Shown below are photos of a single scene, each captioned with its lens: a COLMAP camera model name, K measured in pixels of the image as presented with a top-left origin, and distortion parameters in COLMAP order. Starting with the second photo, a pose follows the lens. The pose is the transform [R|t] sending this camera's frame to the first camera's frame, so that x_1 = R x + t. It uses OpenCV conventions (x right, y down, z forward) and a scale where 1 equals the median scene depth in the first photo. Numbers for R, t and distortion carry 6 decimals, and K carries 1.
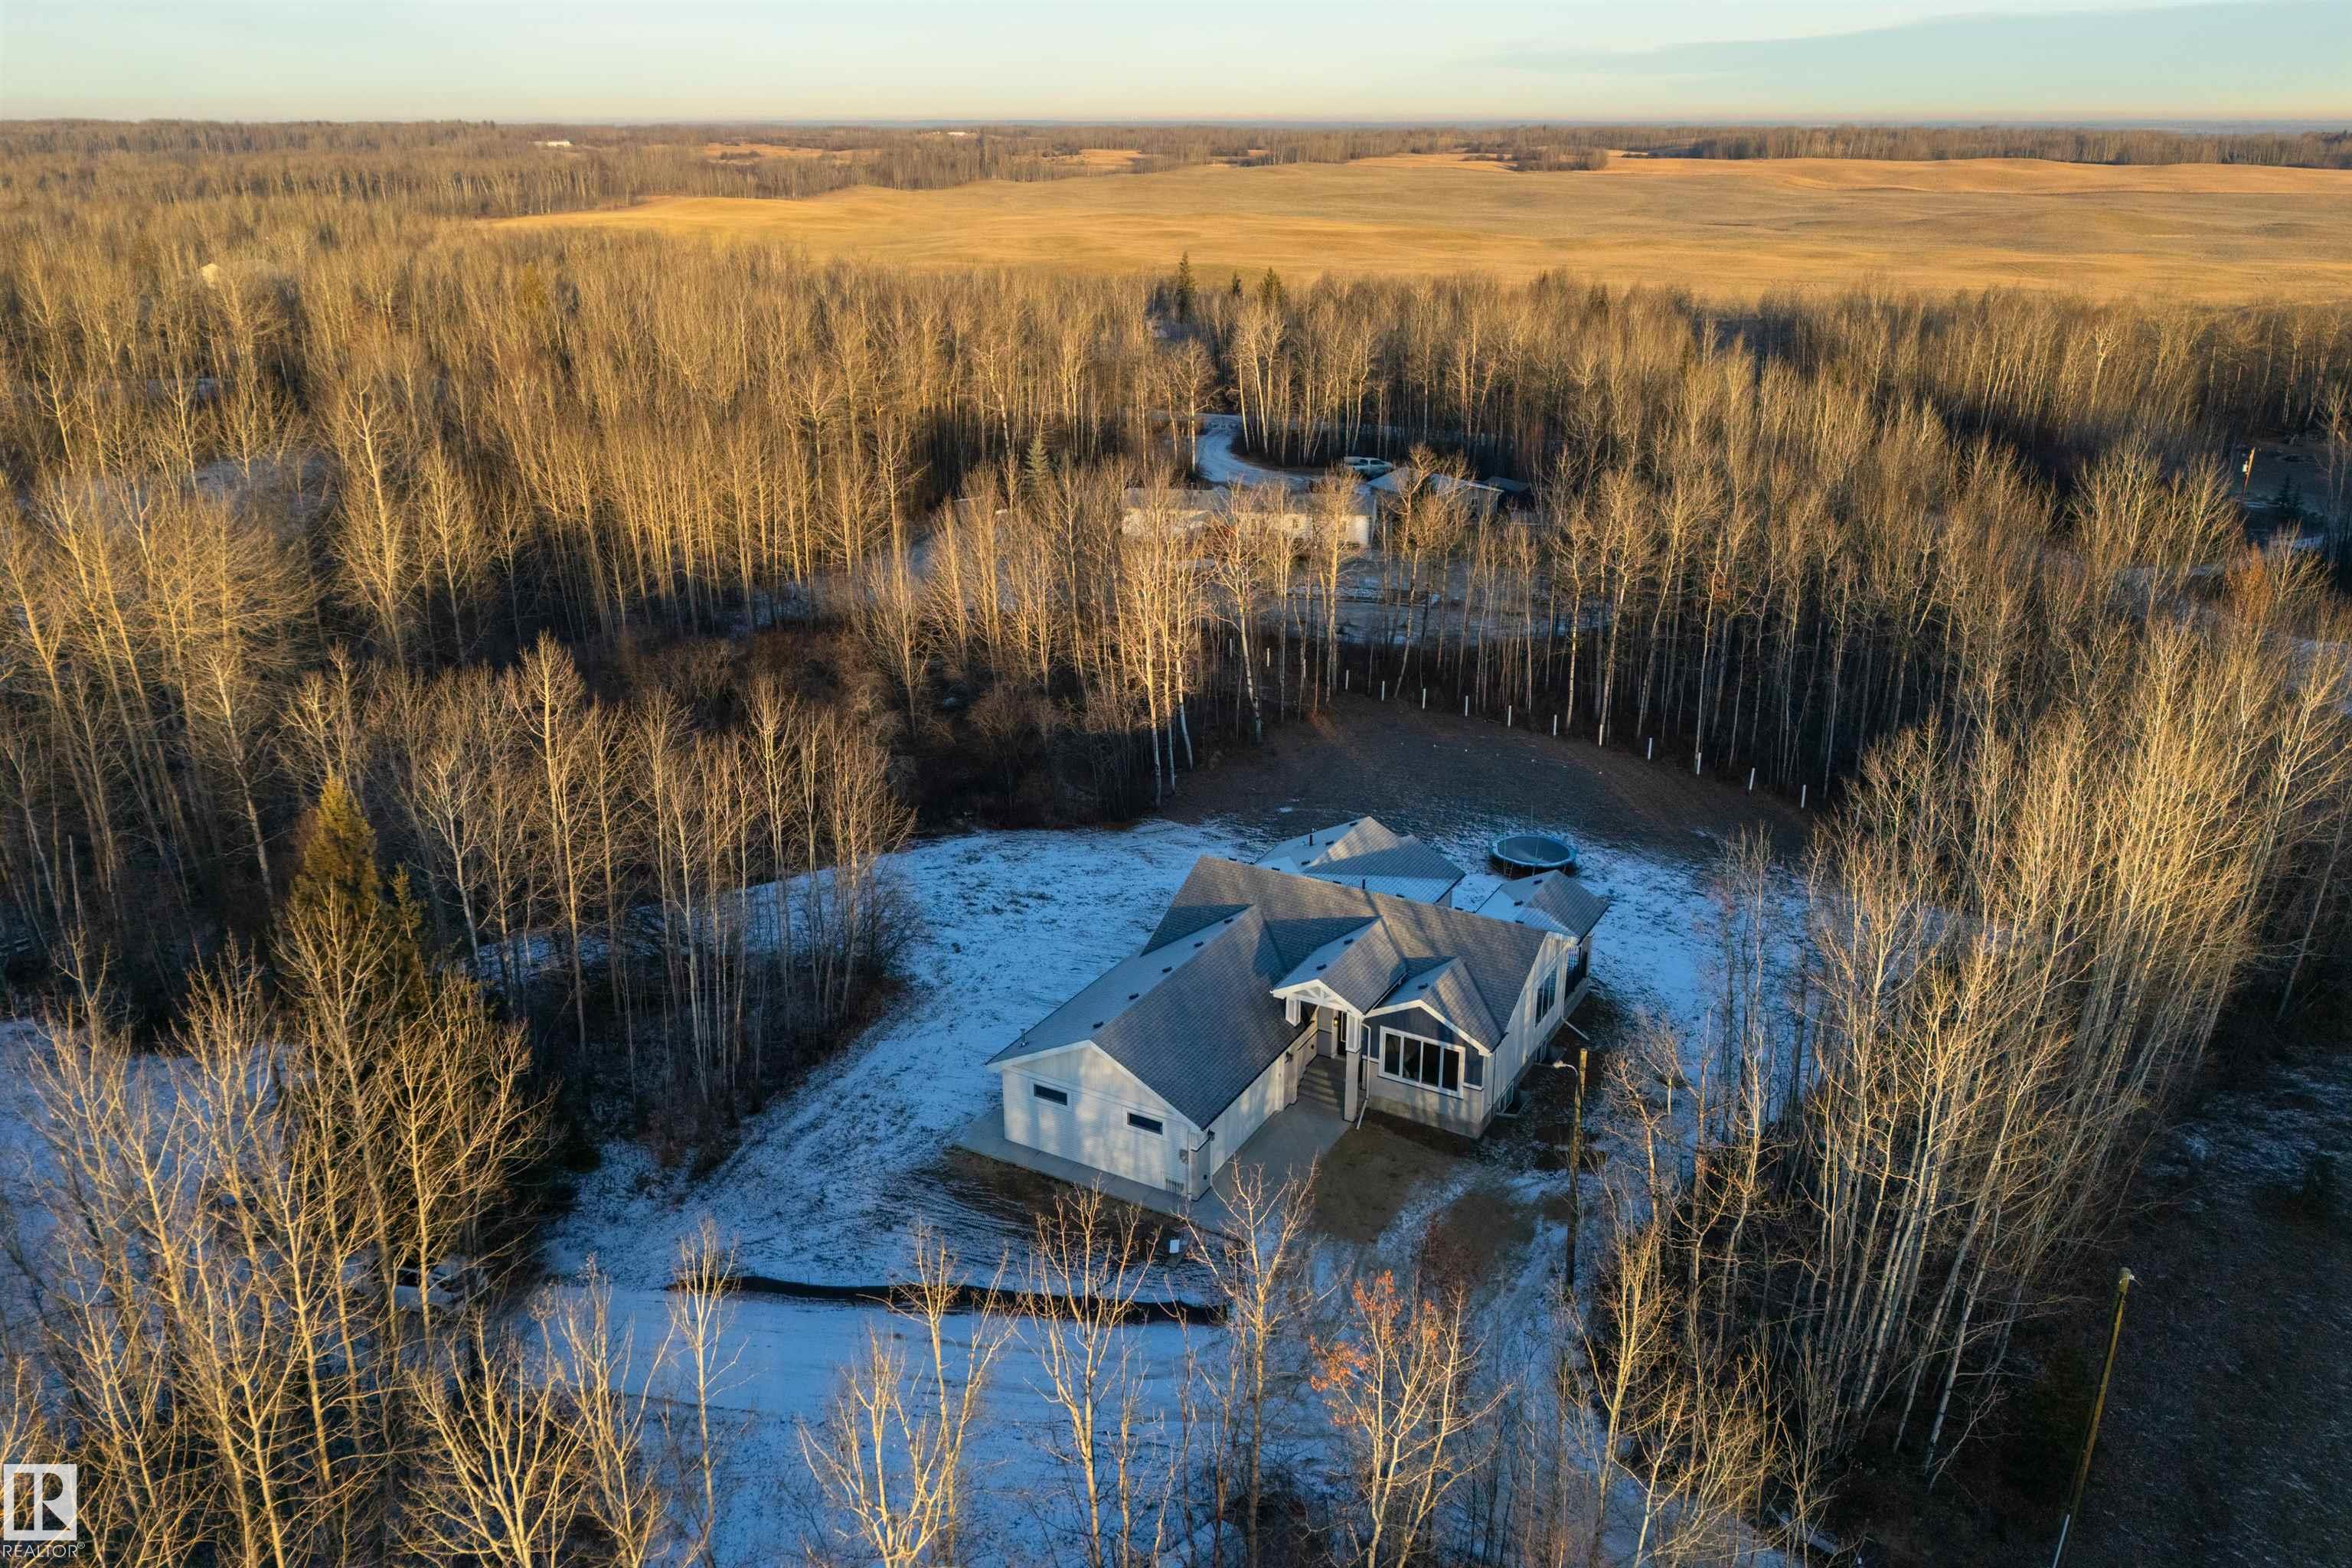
lens RADIAL K [[1774.6, 0, 1175.5], [0, 1774.6, 782.0], [0, 0, 1]] dist [0.022588, -0.042273]
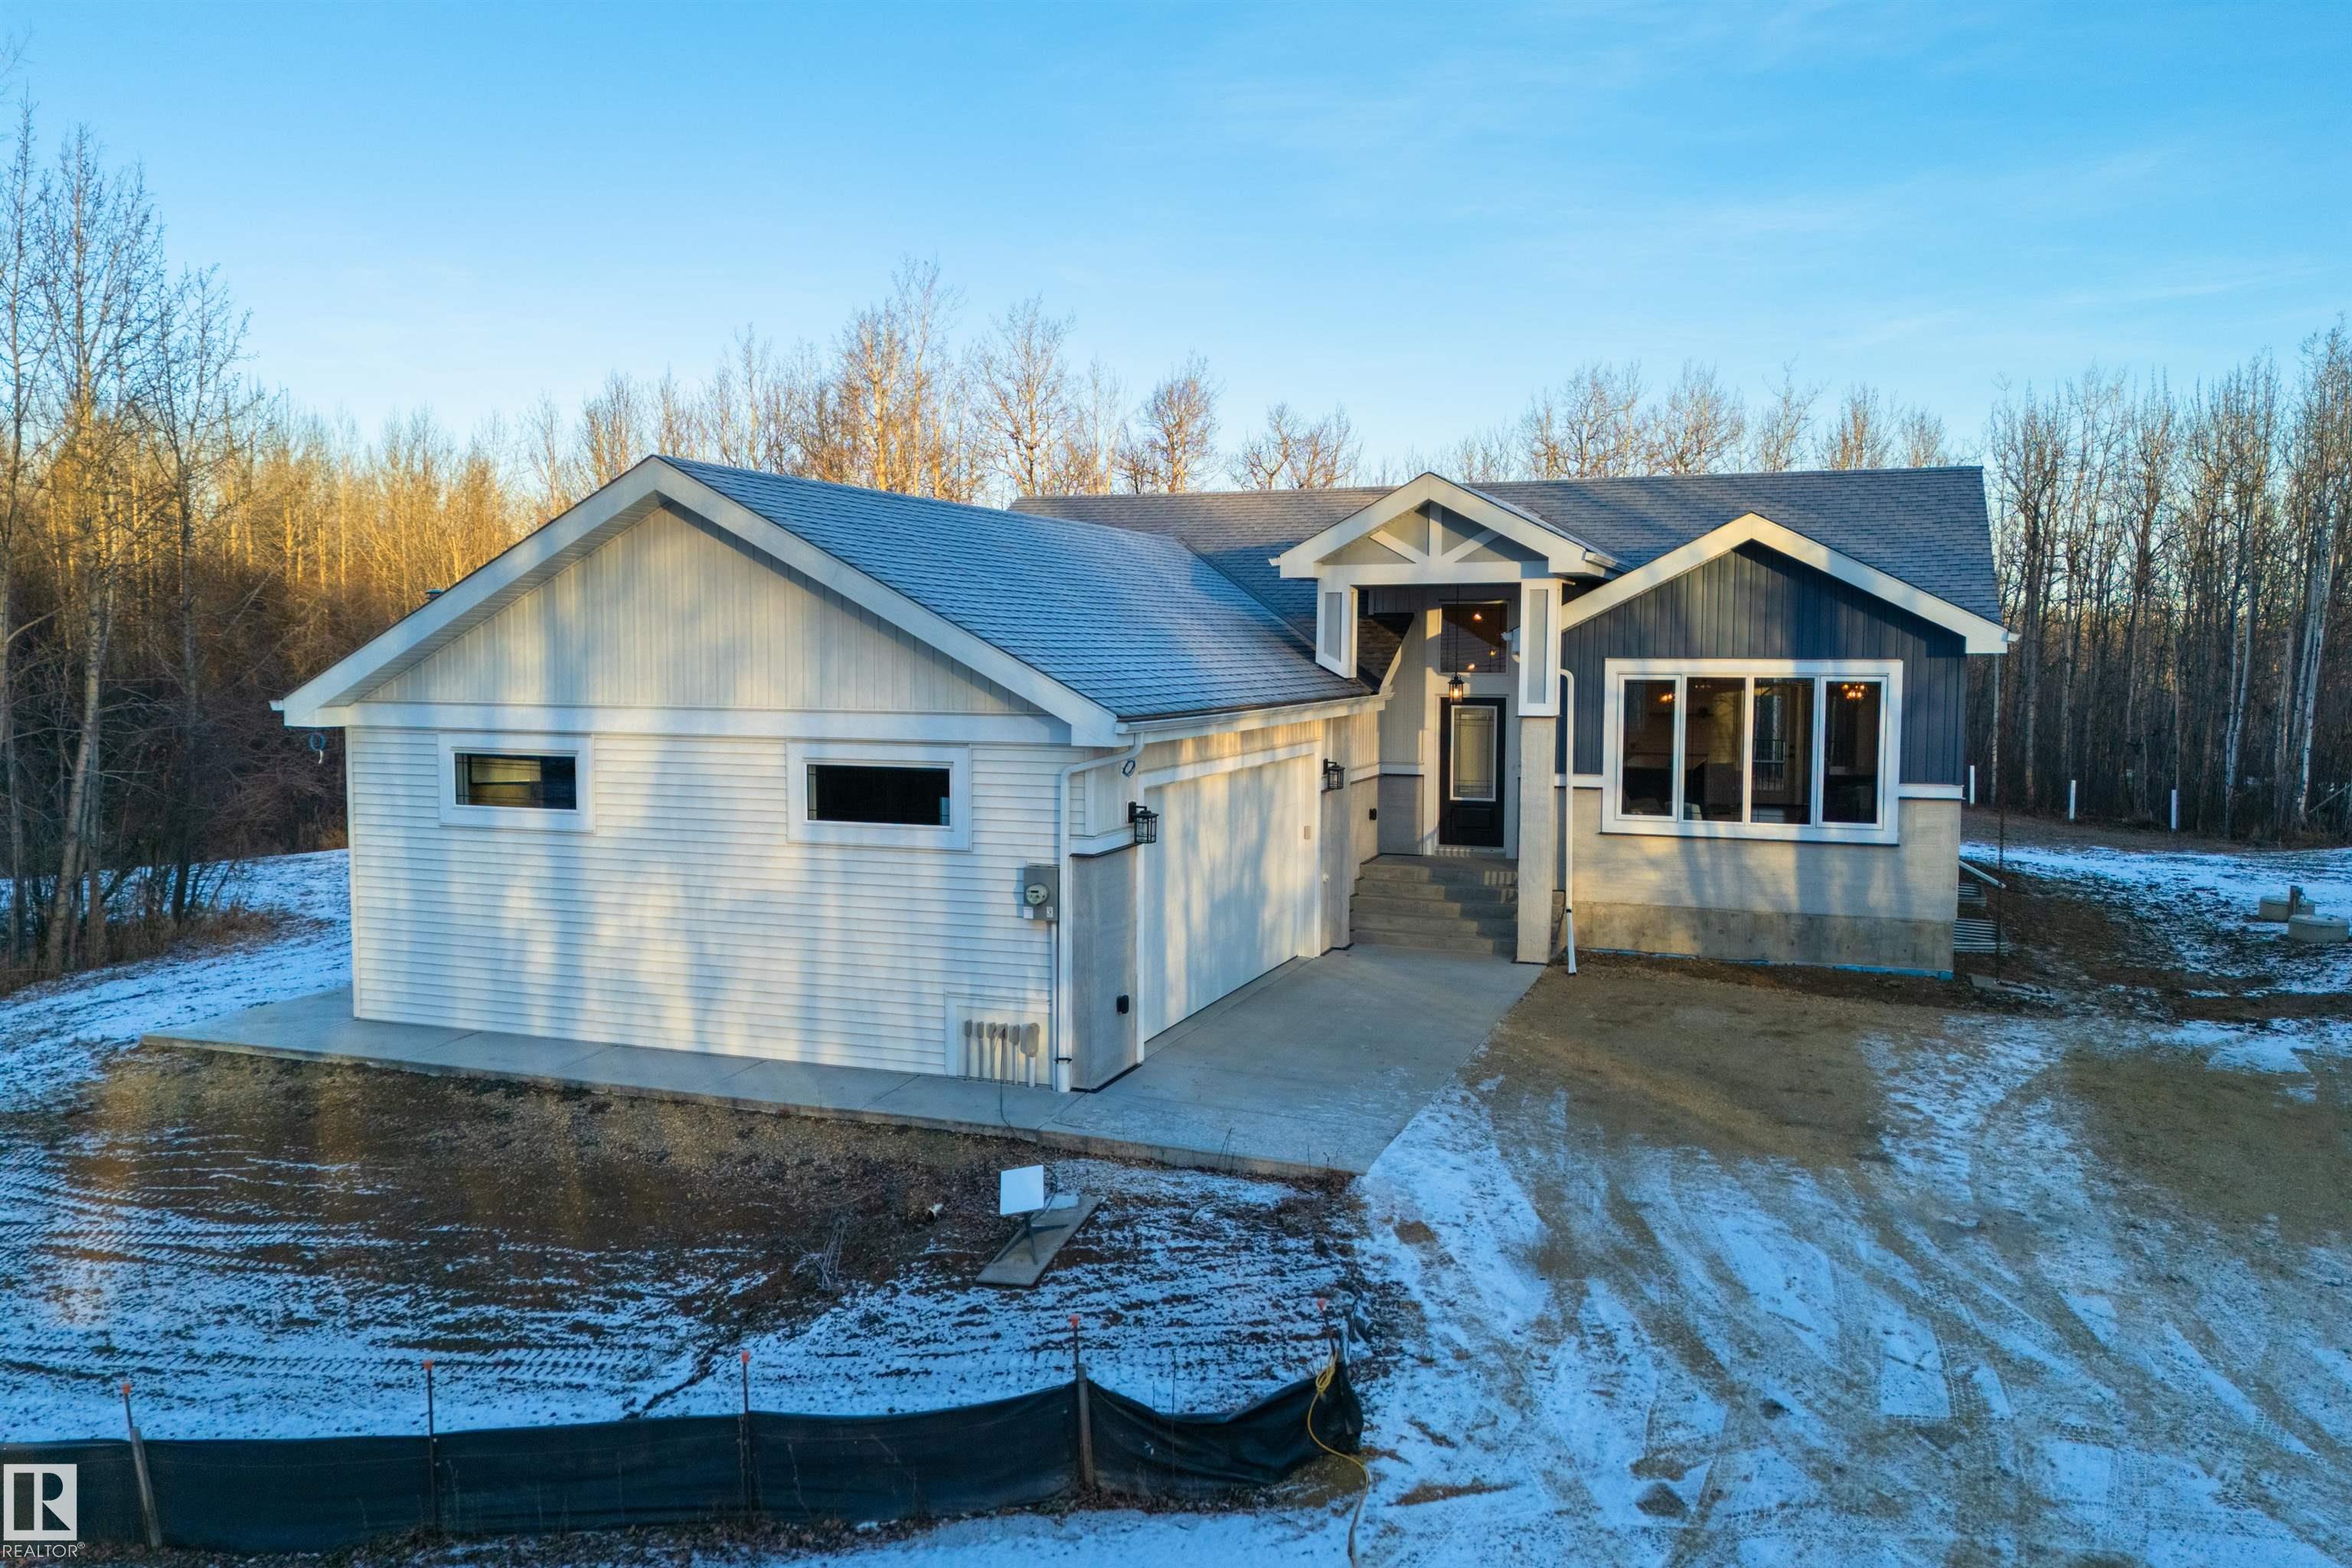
lens RADIAL K [[1774.6, 0, 1177.6], [0, 1774.6, 785.5], [0, 0, 1]] dist [0.022588, -0.042273]
pose [[0.987757, -0.009435, 0.155717, -0.013616], [0.052174, 0.960669, -0.272751, 0.244986], [-0.147019, 0.277536, 0.949399, 0.707574]]
